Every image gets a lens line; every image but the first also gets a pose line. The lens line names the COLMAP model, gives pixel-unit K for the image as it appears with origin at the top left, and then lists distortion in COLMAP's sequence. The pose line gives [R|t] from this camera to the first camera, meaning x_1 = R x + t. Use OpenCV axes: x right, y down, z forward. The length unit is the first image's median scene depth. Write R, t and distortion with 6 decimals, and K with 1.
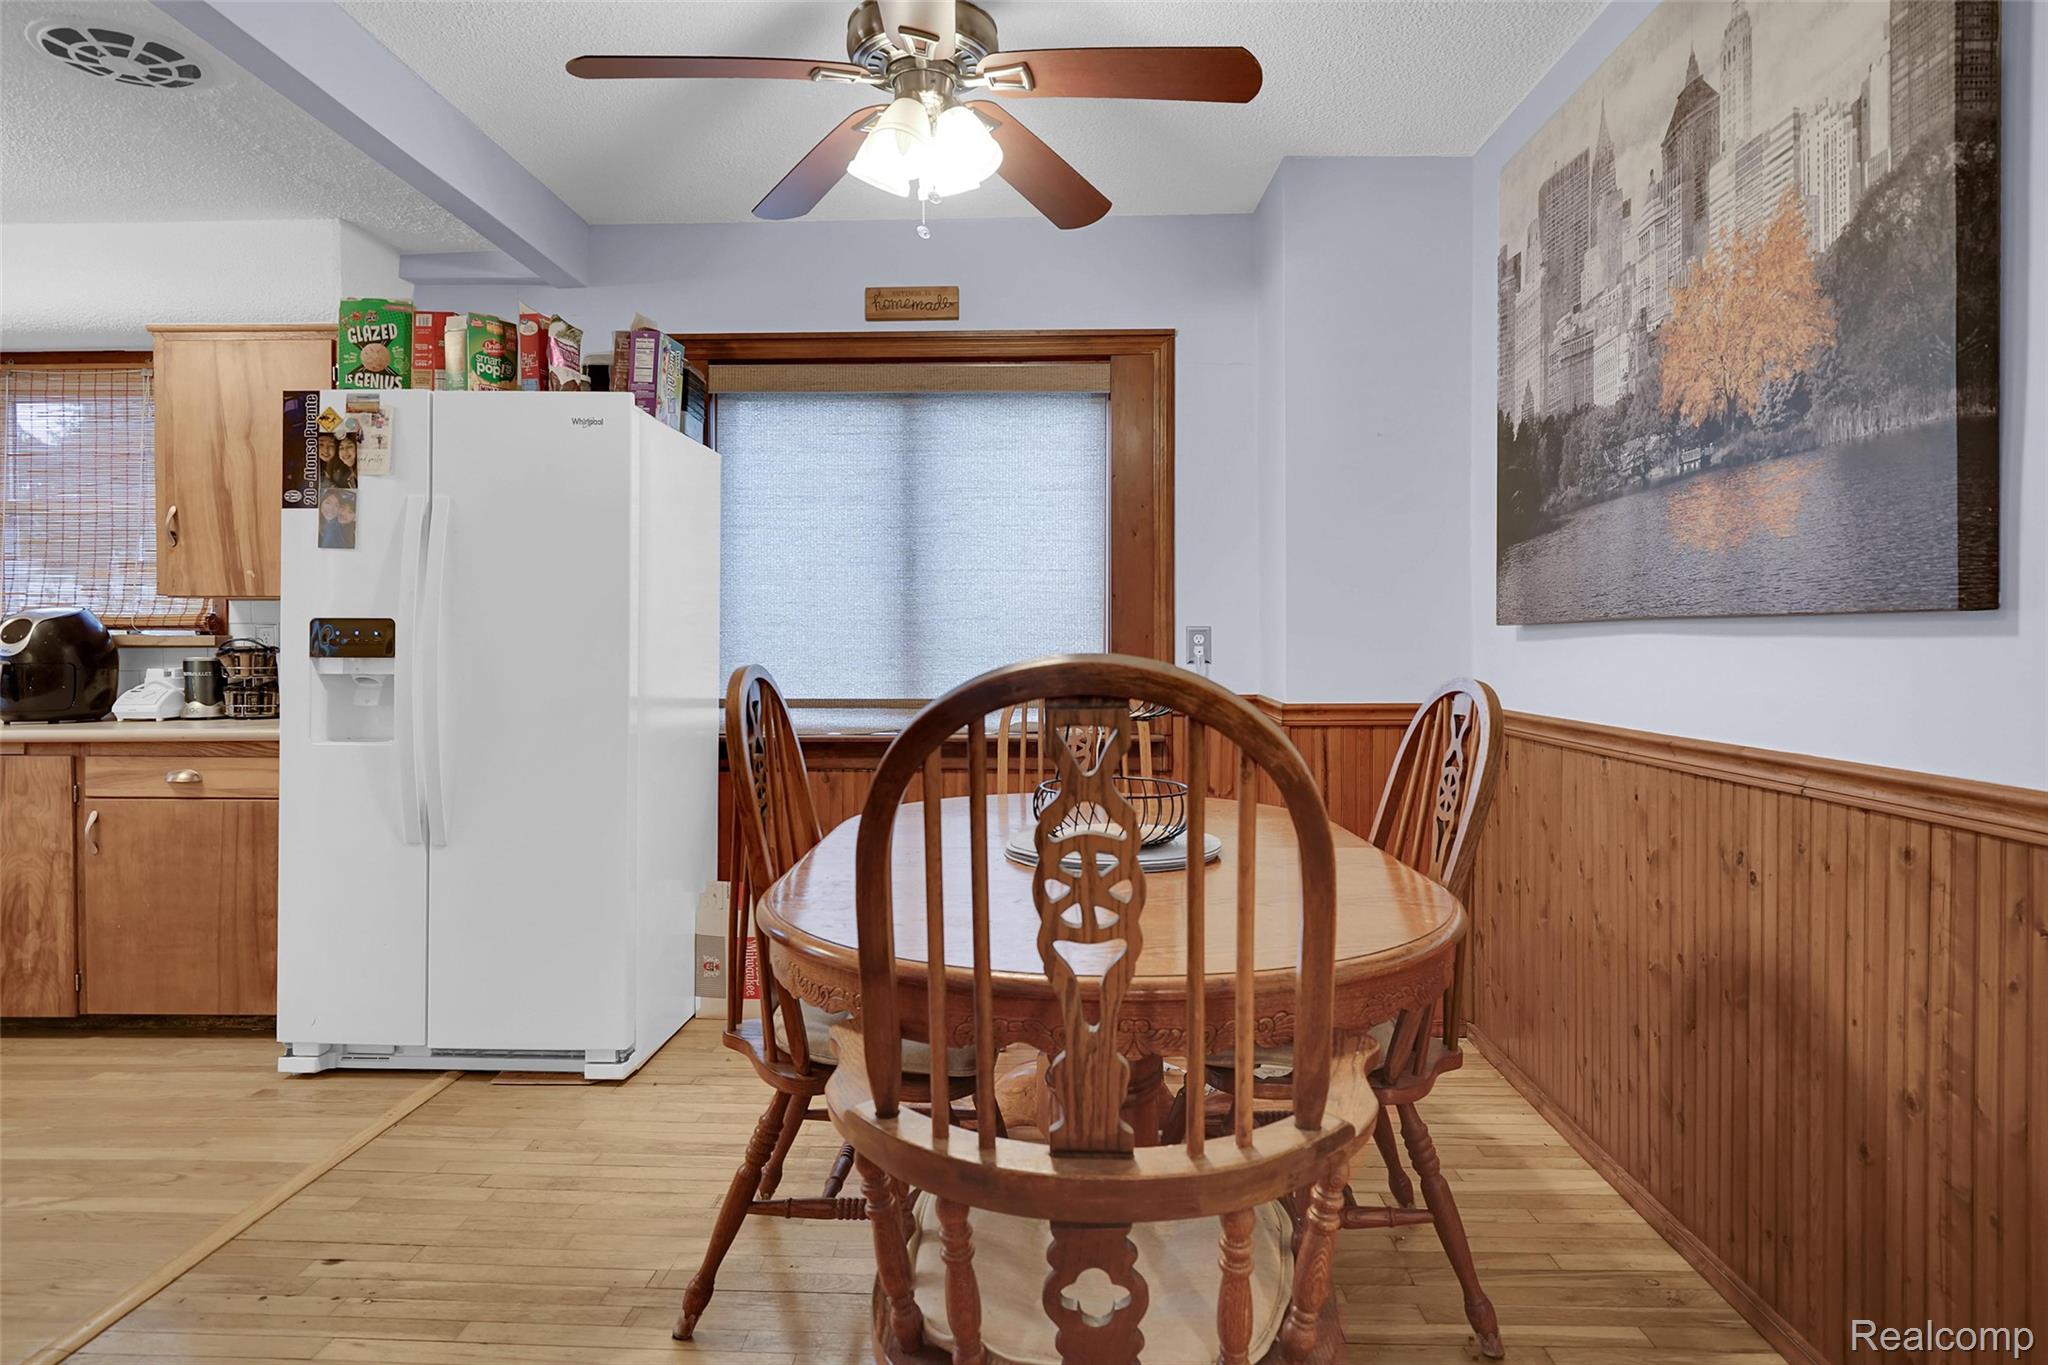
lens RADIAL K [[1166.0, 0, 1024.0], [0, 1166.0, 657.9], [0, 0, 1]] dist [0.004408, 0.003742]
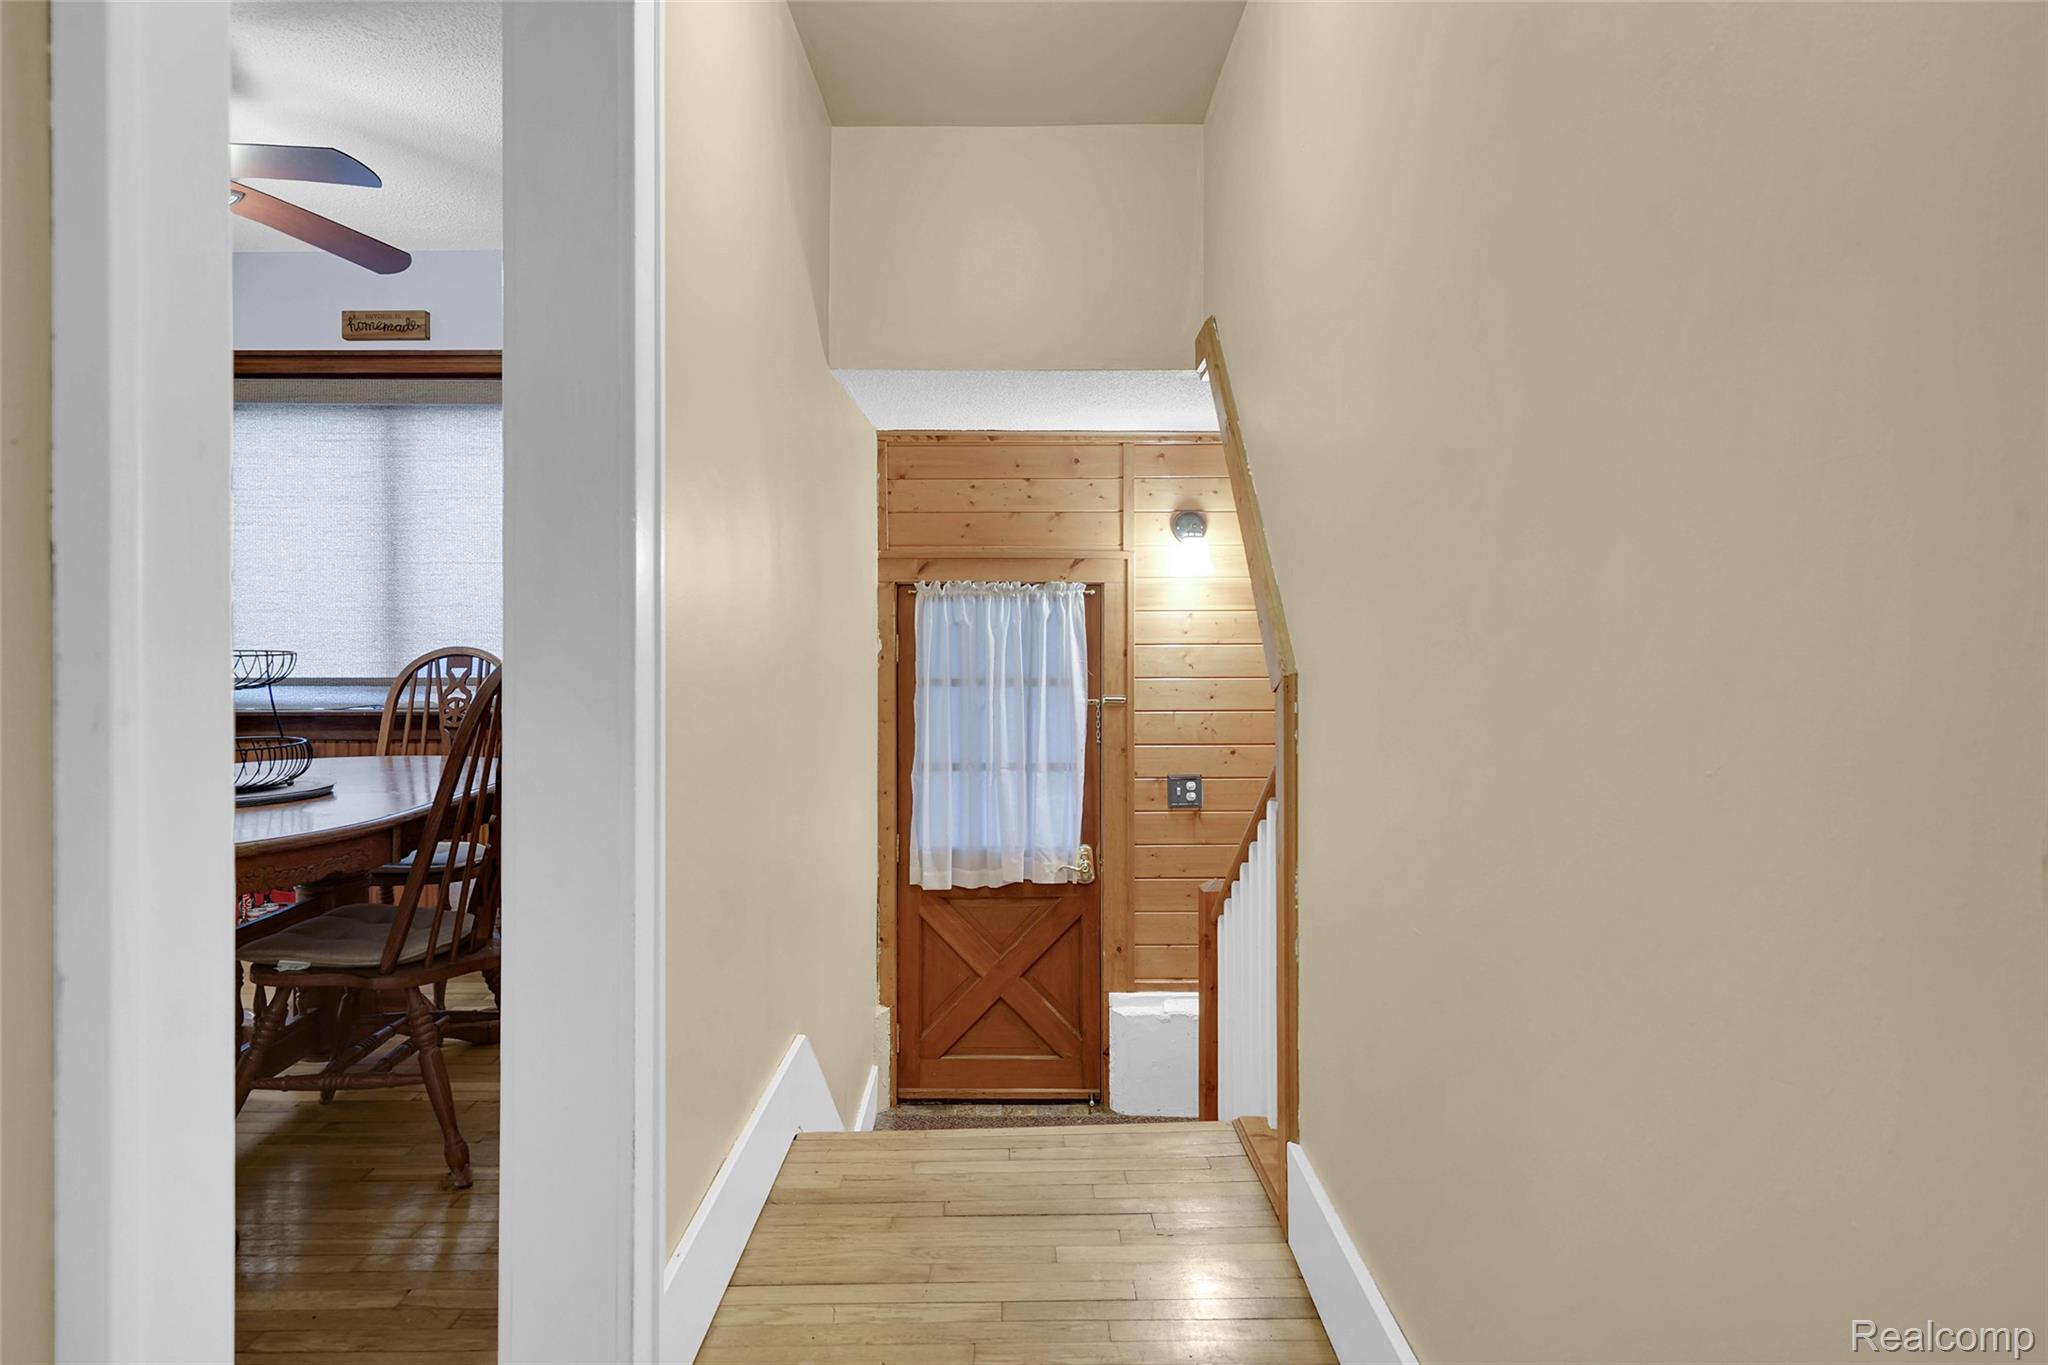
lens RADIAL K [[1166.0, 0, 999.0], [0, 1166.0, 631.5], [0, 0, 1]] dist [0.004408, 0.003742]
pose [[0.999686, -0.000183, 0.025073, 0.530962], [0.000507, 0.999916, -0.012916, 0.006183], [-0.025069, 0.012925, 0.999602, -0.152945]]
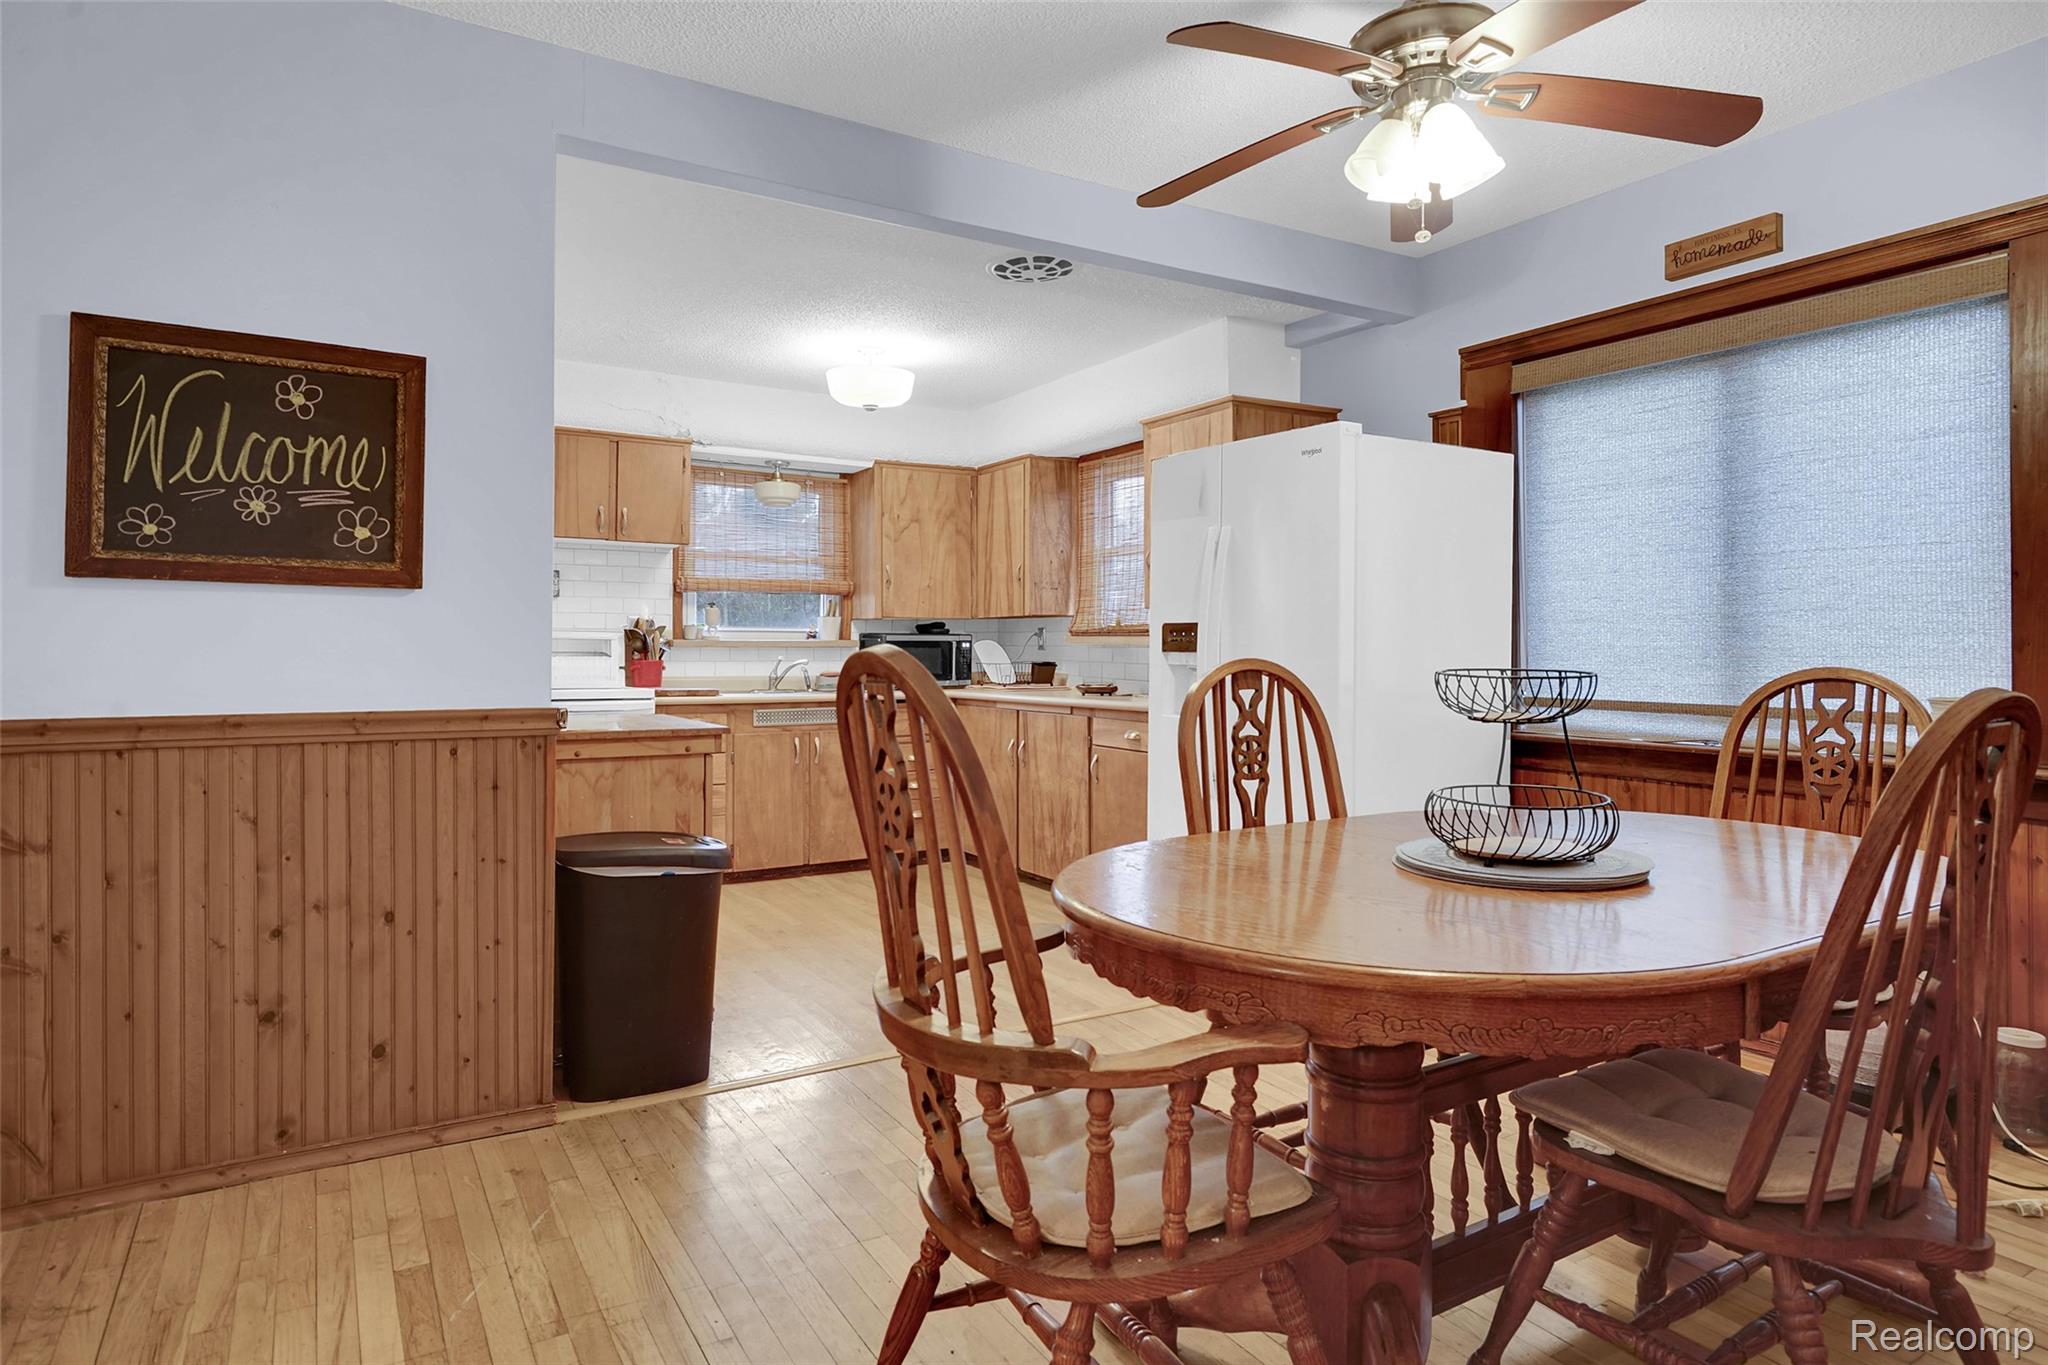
lens RADIAL K [[1166.0, 0, 1013.9], [0, 1166.0, 639.2], [0, 0, 1]] dist [0.004408, 0.003742]
pose [[0.541211, -0.004337, -0.840876, 0.397865], [-0.009315, 0.999894, -0.011152, 0.001335], [0.840836, 0.013869, 0.541113, 0.105567]]
